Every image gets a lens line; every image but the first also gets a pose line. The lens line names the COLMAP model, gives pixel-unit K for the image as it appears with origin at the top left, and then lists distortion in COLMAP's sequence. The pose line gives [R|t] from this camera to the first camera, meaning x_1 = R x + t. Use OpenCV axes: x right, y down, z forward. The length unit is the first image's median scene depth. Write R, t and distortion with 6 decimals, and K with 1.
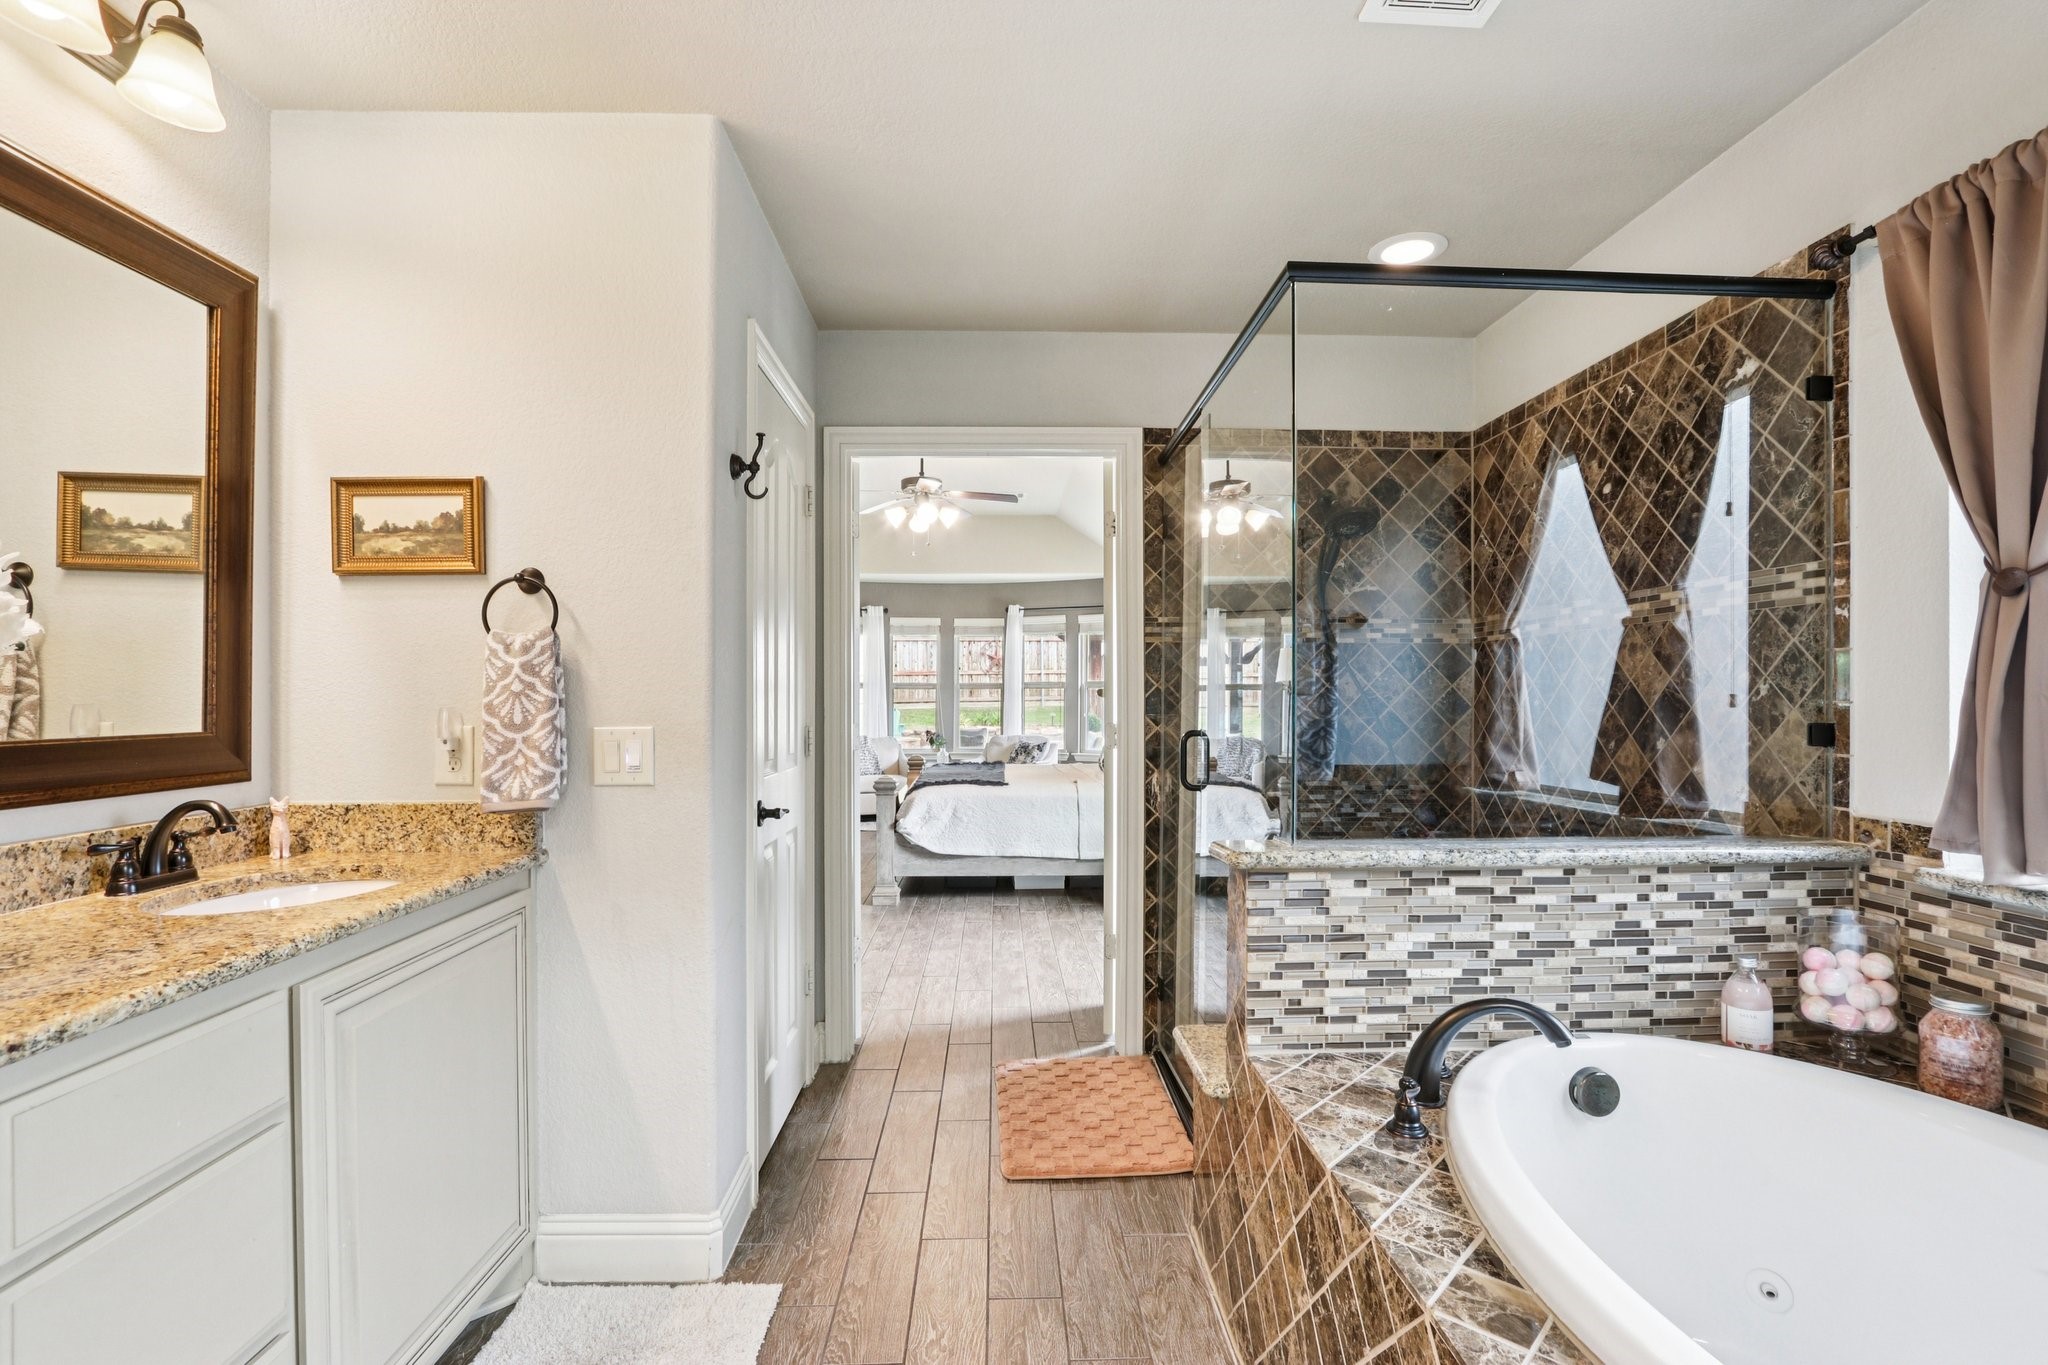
lens RADIAL K [[962.5, 0, 1024.0], [0, 962.5, 682.5], [0, 0, 1]] dist [-0.007852, -0.000016]
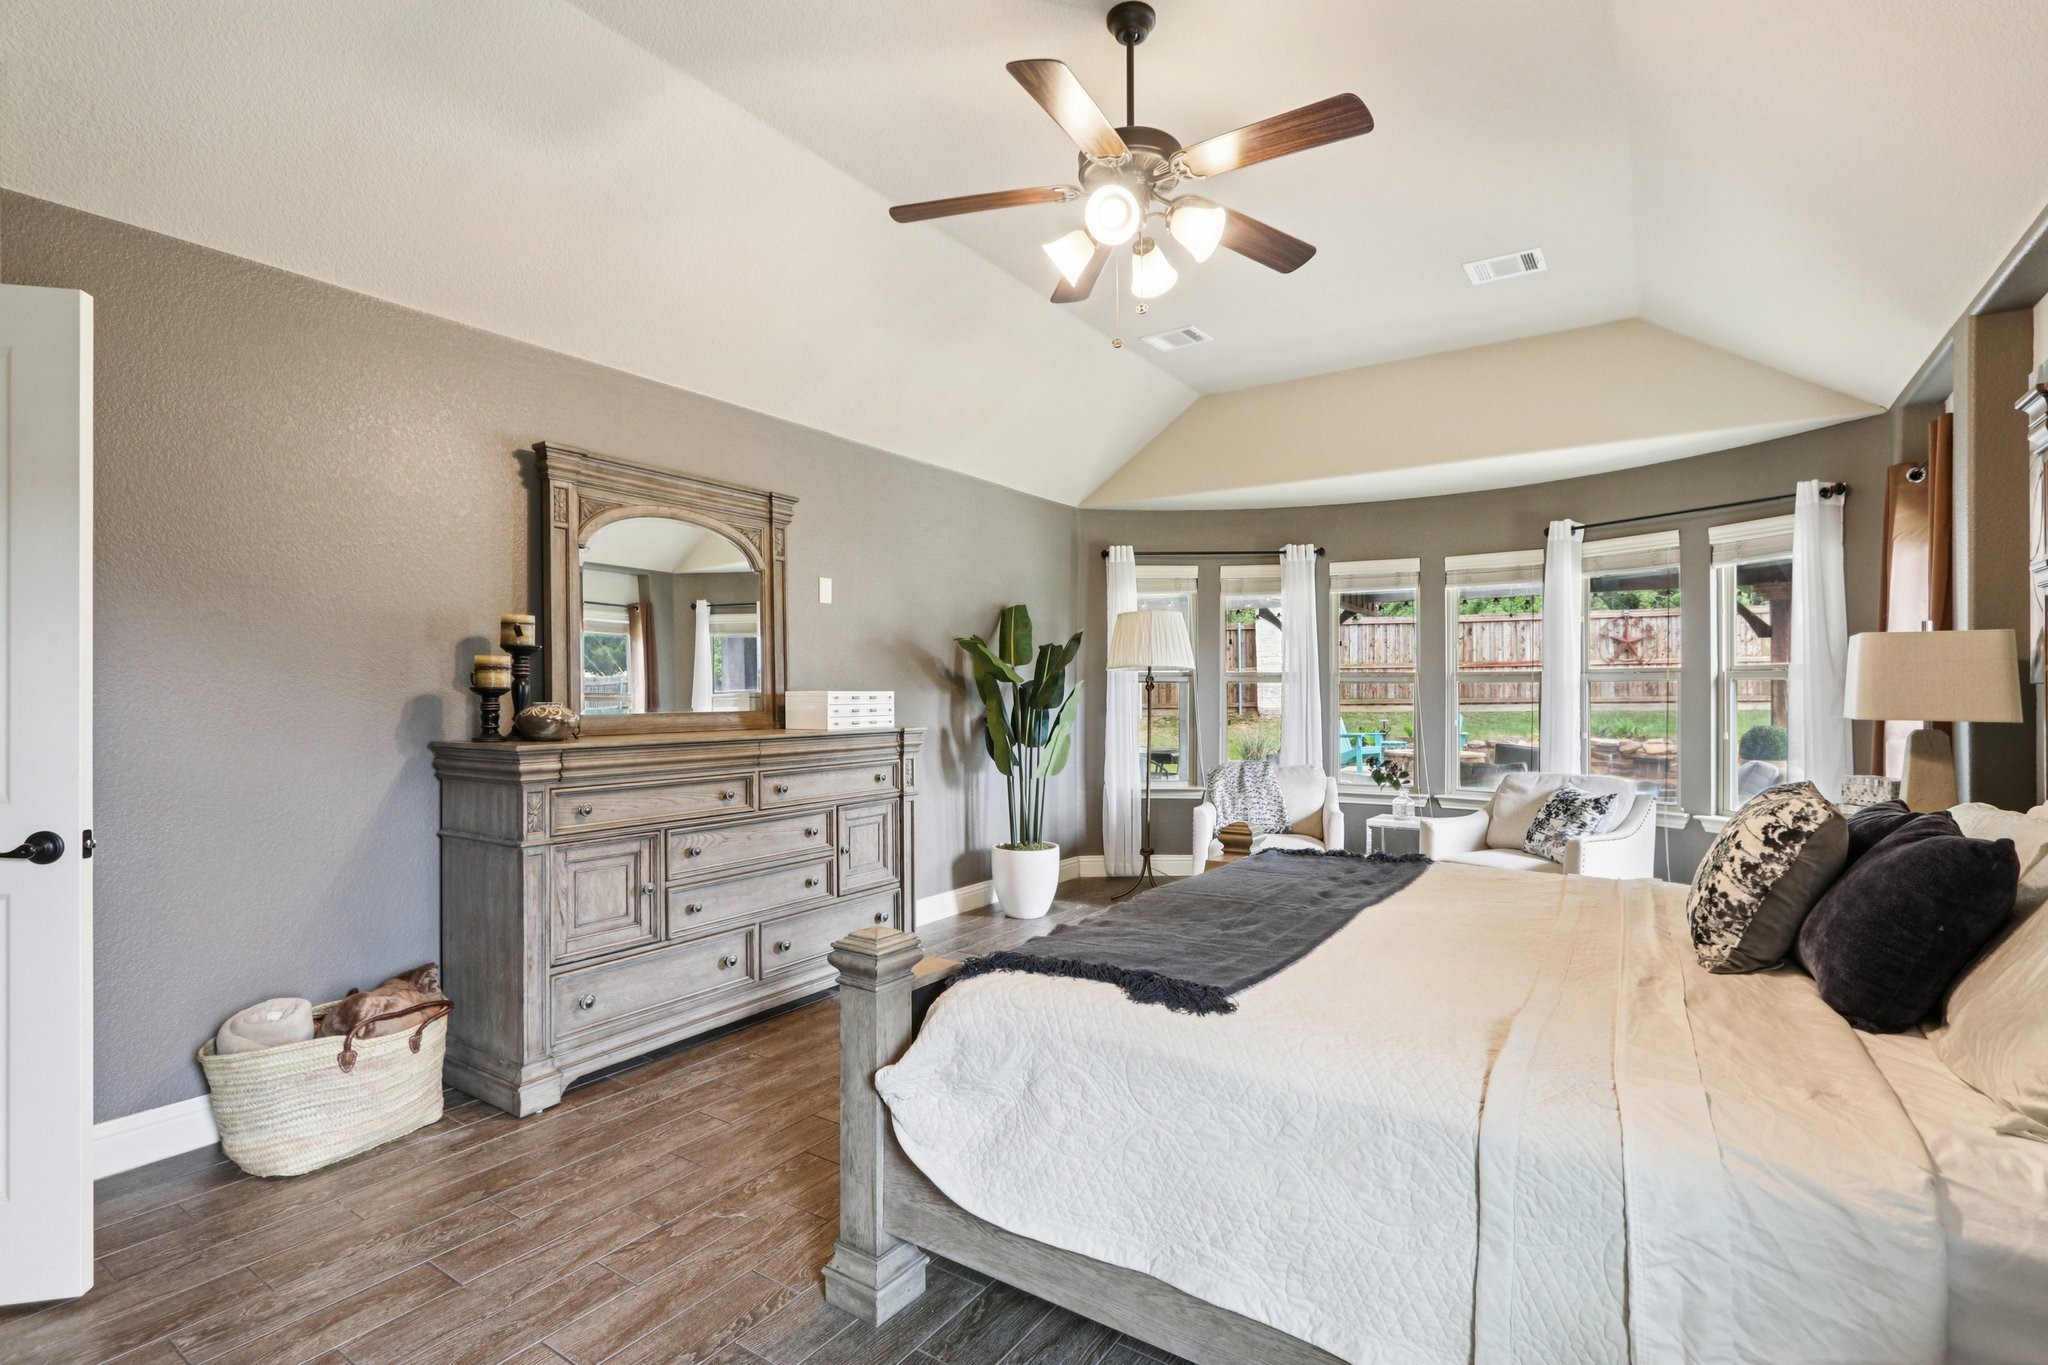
lens RADIAL K [[962.5, 0, 1024.0], [0, 962.5, 682.5], [0, 0, 1]] dist [-0.007852, -0.000016]
pose [[0.812289, 0.001422, -0.583254, 0.056969], [0.002639, 0.999978, 0.006113, 0.002866], [0.583250, -0.006505, 0.812267, 0.408616]]
